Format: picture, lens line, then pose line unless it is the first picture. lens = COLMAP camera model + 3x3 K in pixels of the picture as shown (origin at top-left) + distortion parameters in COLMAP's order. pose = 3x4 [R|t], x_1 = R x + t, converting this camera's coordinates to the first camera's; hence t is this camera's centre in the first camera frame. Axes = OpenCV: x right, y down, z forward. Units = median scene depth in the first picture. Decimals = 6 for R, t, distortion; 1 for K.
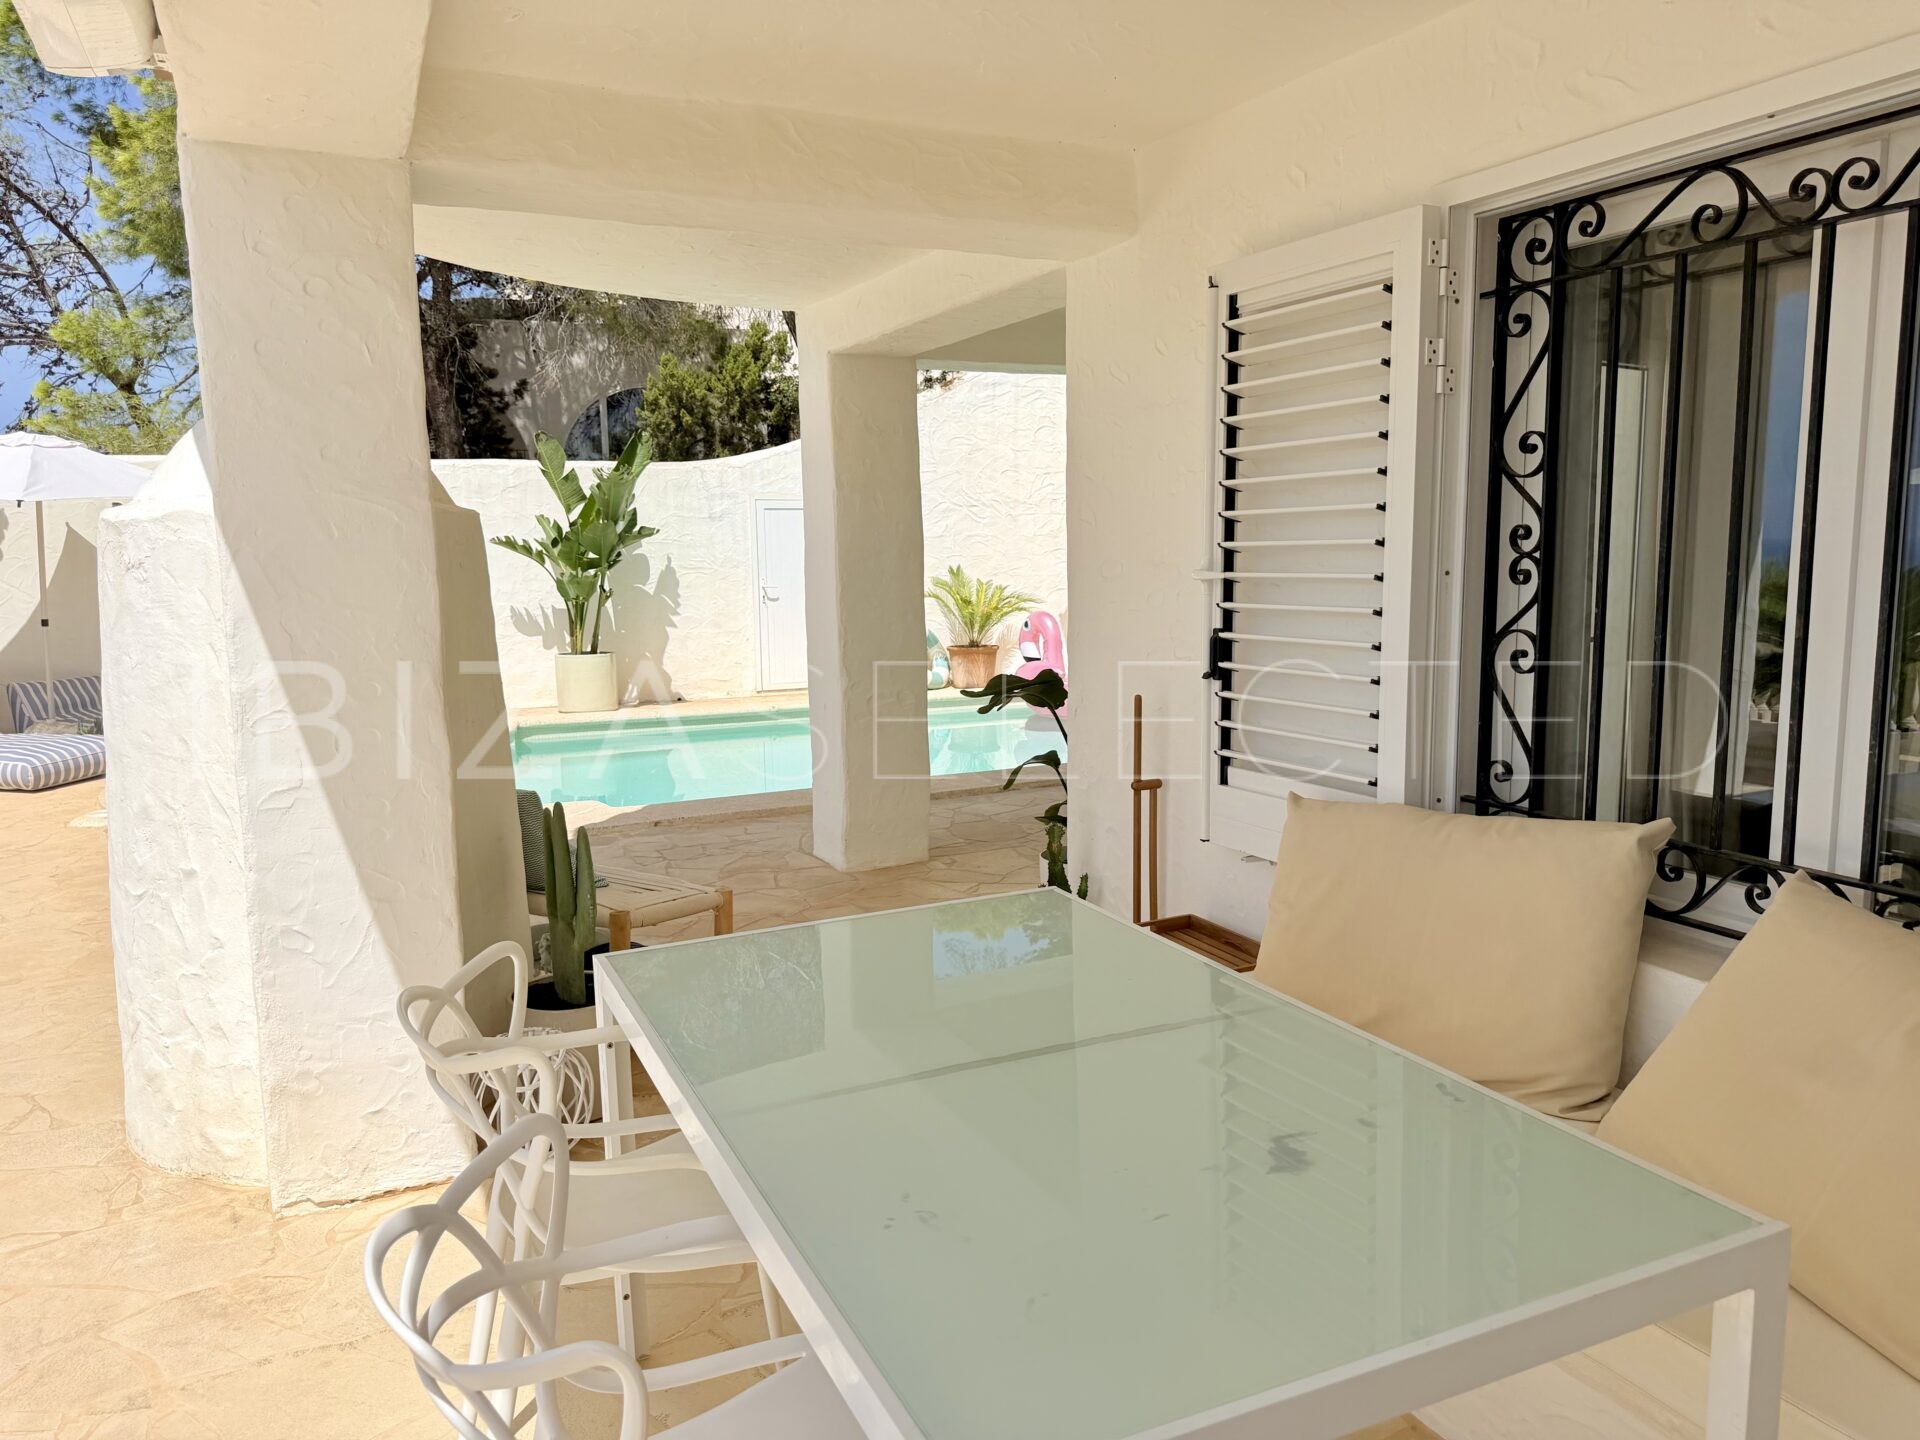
lens RADIAL K [[1345.4, 0, 949.7], [0, 1345.4, 722.0], [0, 0, 1]] dist [0.056469, -0.074806]
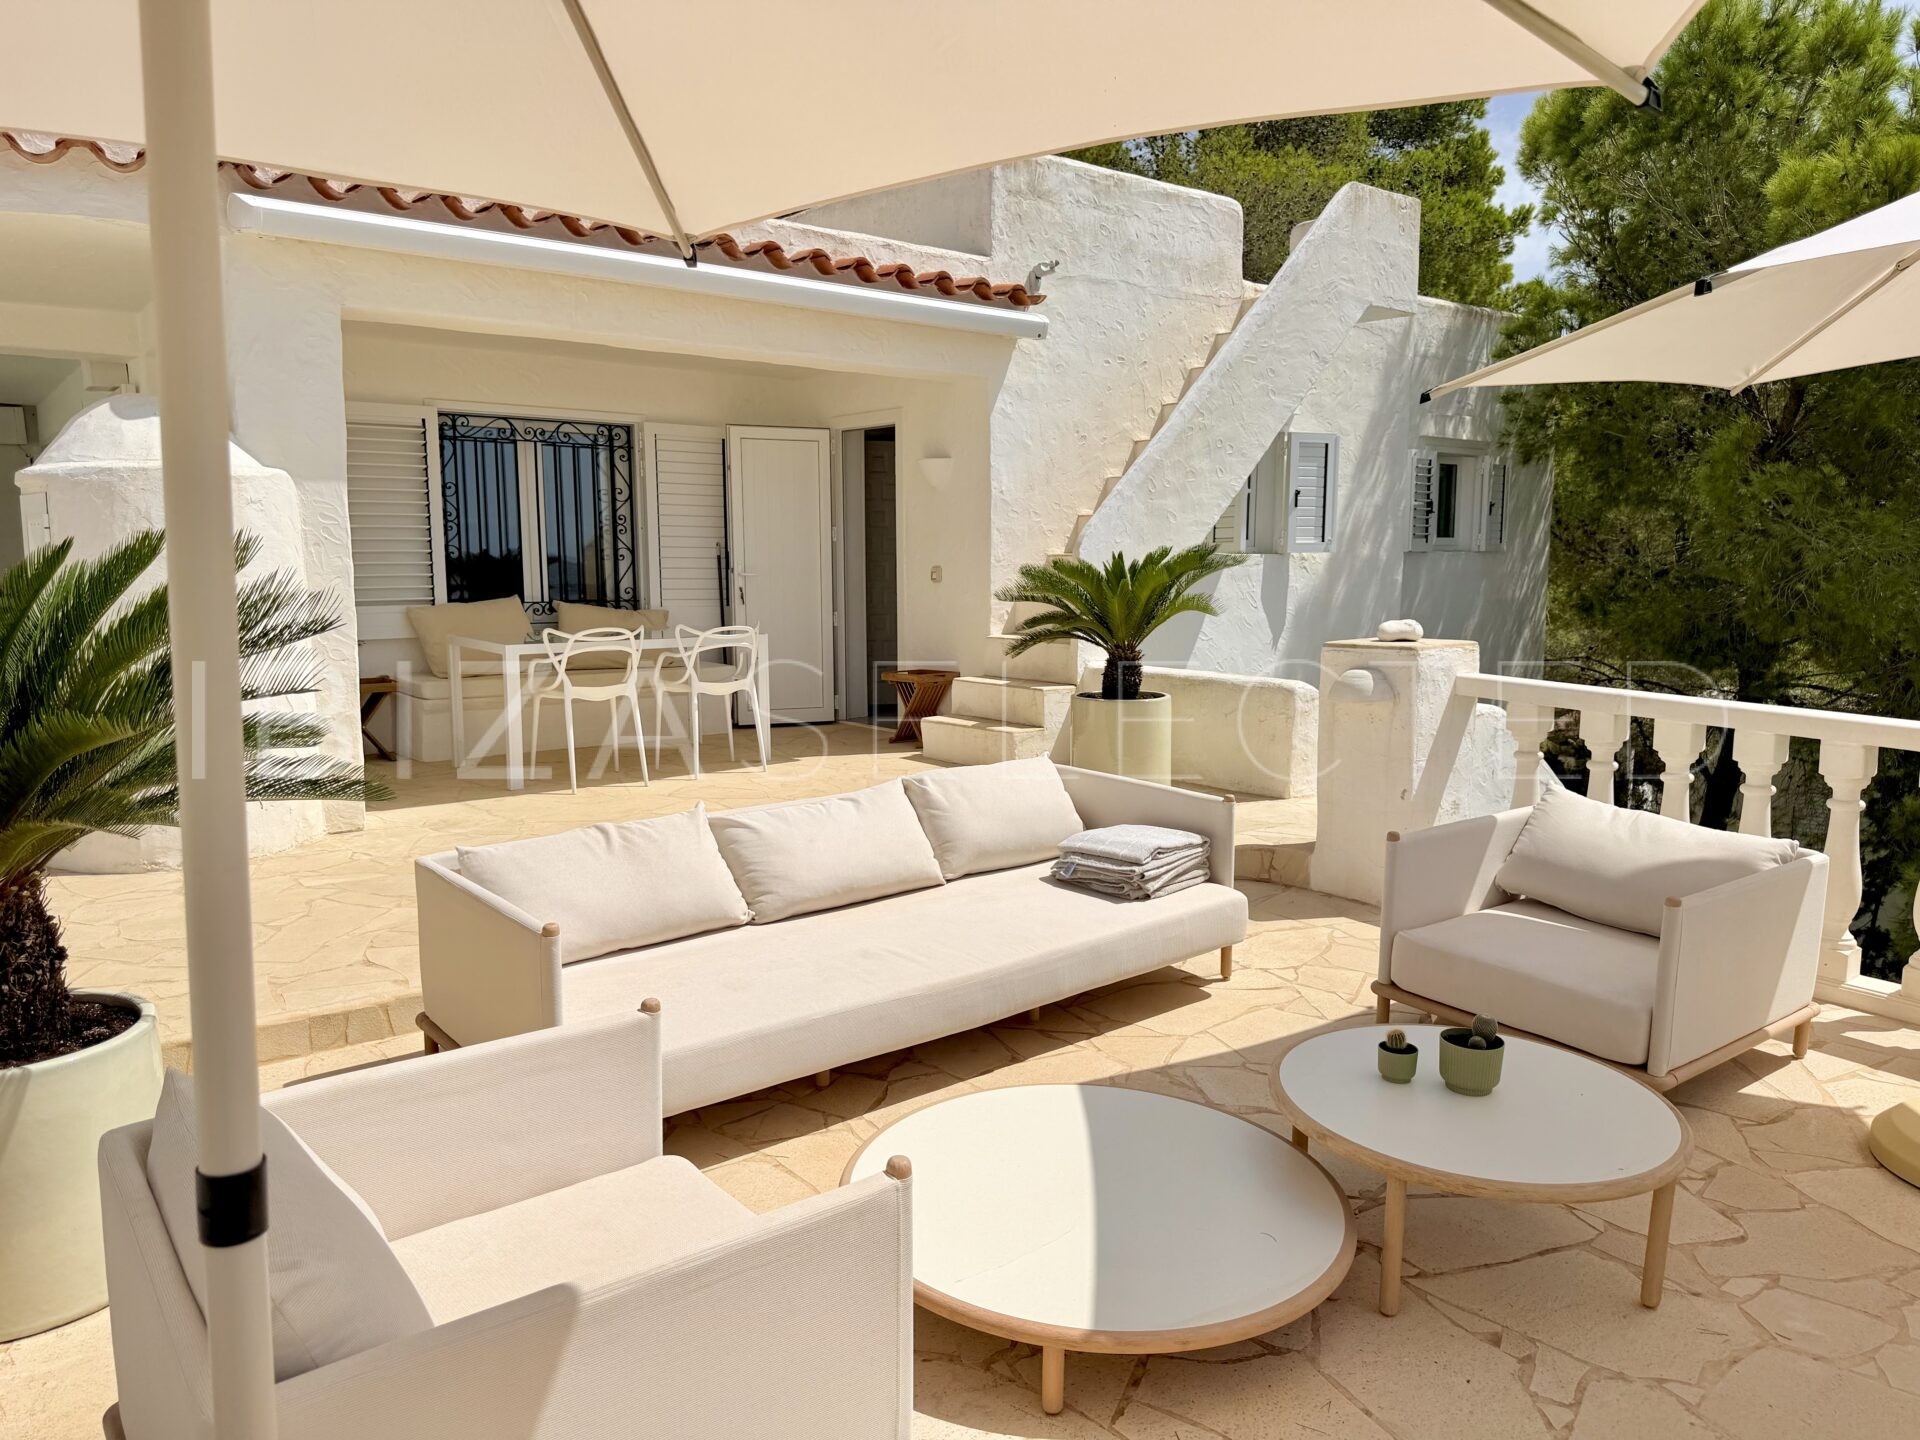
lens RADIAL K [[1345.4, 0, 958.0], [0, 1345.4, 741.1], [0, 0, 1]] dist [0.056469, -0.074806]
pose [[-0.237102, -0.126087, 0.963268, -0.696772], [0.131949, 0.978174, 0.160517, 0.007917], [-0.962482, 0.165161, -0.215290, 0.143923]]
